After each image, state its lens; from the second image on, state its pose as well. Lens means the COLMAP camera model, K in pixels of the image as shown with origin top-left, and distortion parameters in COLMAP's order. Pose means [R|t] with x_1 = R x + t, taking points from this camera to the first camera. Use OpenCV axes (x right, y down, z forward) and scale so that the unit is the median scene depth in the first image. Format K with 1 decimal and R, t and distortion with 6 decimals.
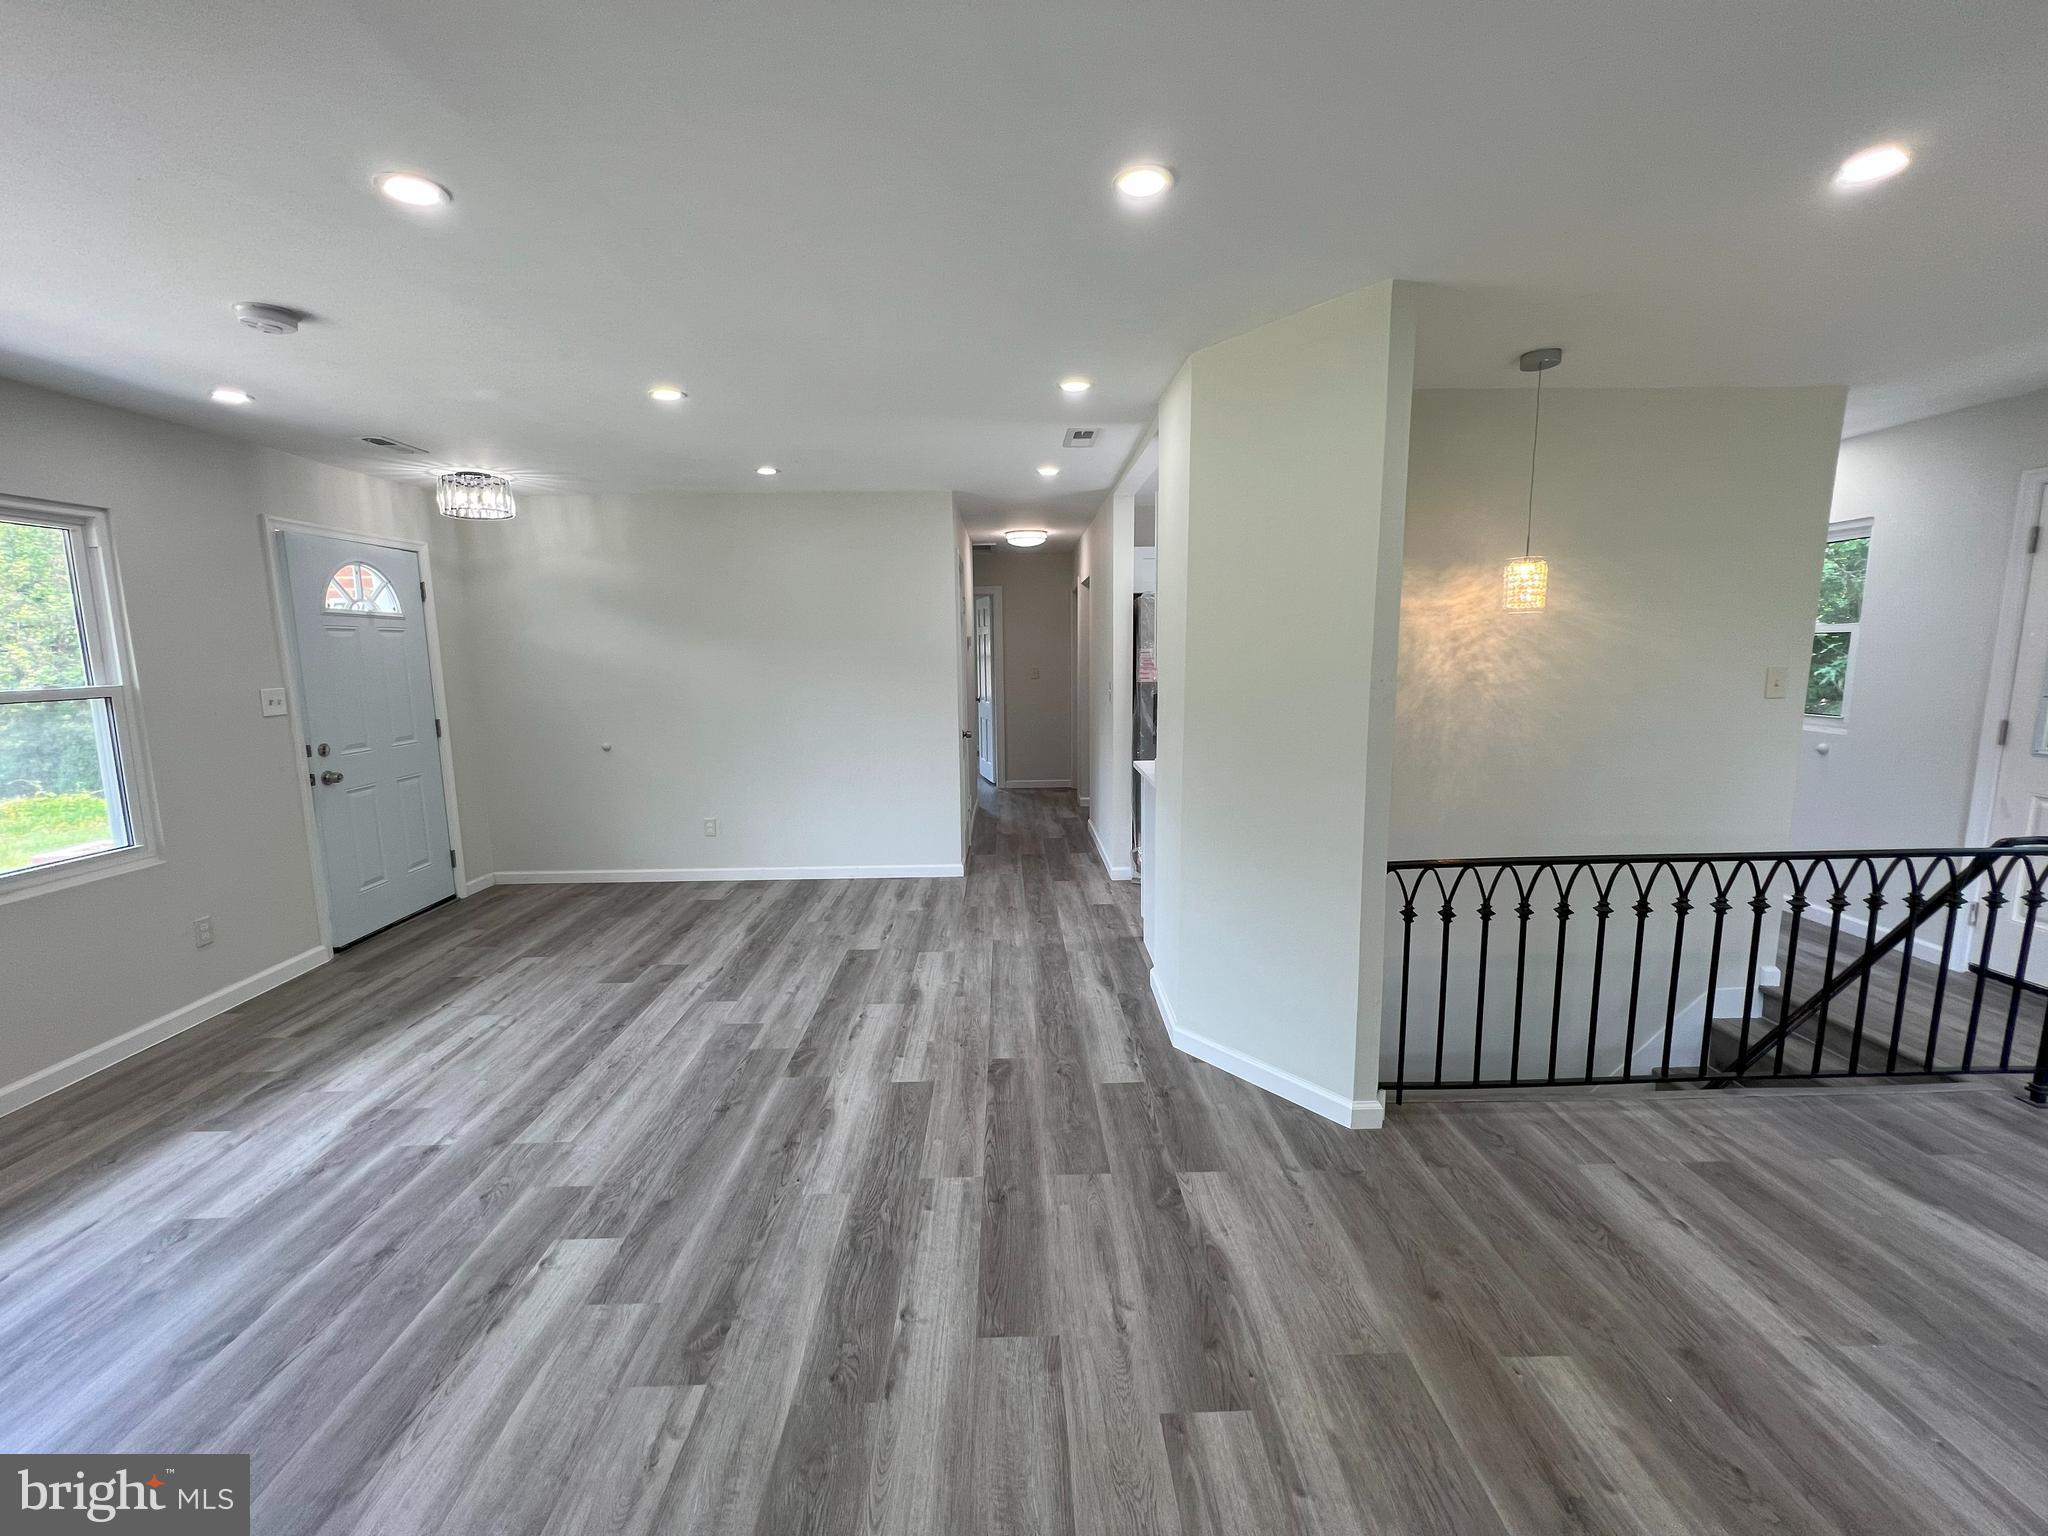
lens RADIAL K [[819.1, 0, 1025.1], [0, 819.1, 760.4], [0, 0, 1]] dist [-0.001378, 0.000337]
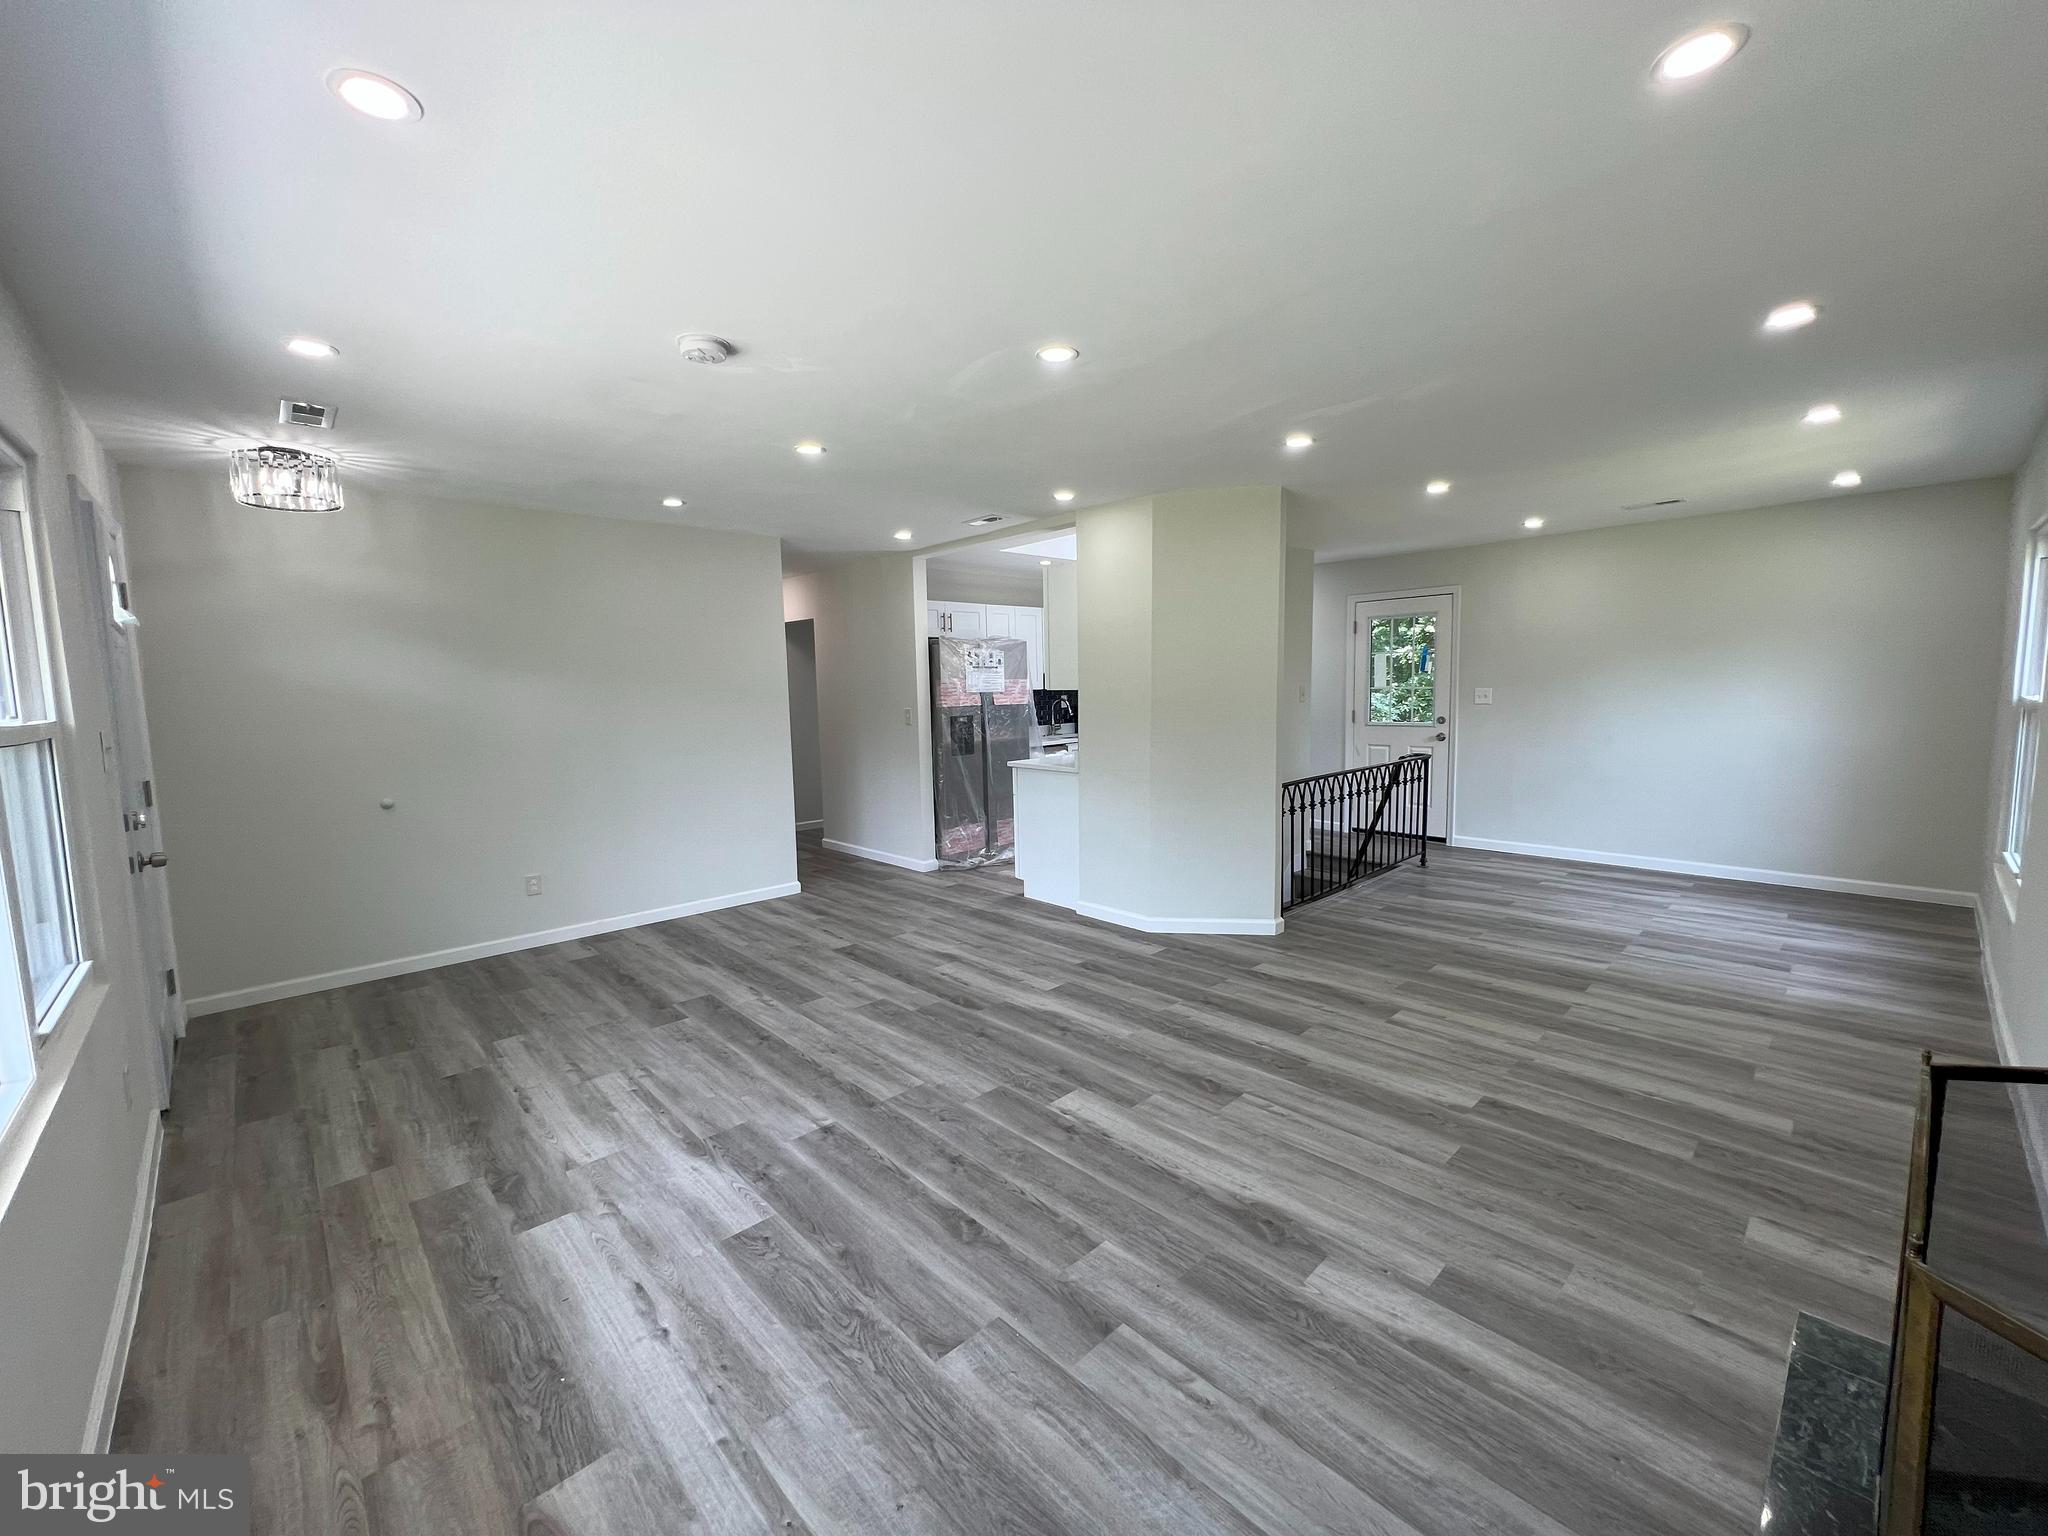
lens RADIAL K [[819.1, 0, 1025.1], [0, 819.1, 760.4], [0, 0, 1]] dist [-0.001378, 0.000337]
pose [[0.739664, -0.065142, 0.669817, -0.928347], [0.103505, 0.994474, -0.017582, 0.032152], [-0.664970, 0.082334, 0.742318, -0.004815]]
